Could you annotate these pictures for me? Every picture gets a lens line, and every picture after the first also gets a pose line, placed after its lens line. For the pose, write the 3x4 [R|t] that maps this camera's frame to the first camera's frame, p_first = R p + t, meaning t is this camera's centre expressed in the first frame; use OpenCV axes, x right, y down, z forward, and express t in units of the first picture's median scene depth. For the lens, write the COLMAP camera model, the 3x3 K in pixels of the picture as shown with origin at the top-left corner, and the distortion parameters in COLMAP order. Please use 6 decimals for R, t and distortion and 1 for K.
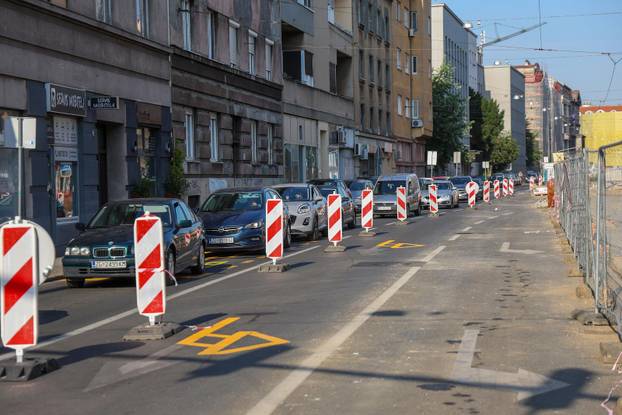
lens RADIAL K [[1166.0, 0, 311.0], [0, 1166.0, 207.5], [0, 0, 1]] dist [0.283442, 0.101347]
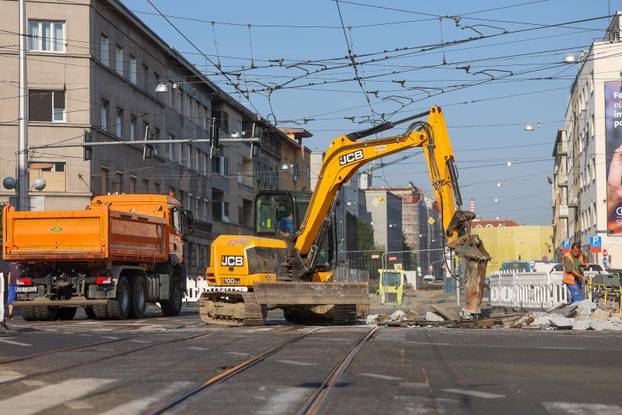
lens RADIAL K [[1257.5, 0, 311.0], [0, 1257.5, 207.5], [0, 0, 1]] dist [0.331392, 0.215135]
pose [[0.996996, 0.014860, 0.076015, -0.011861], [-0.008063, 0.996003, -0.088958, 0.023319], [-0.077033, 0.088077, 0.993131, -0.528960]]
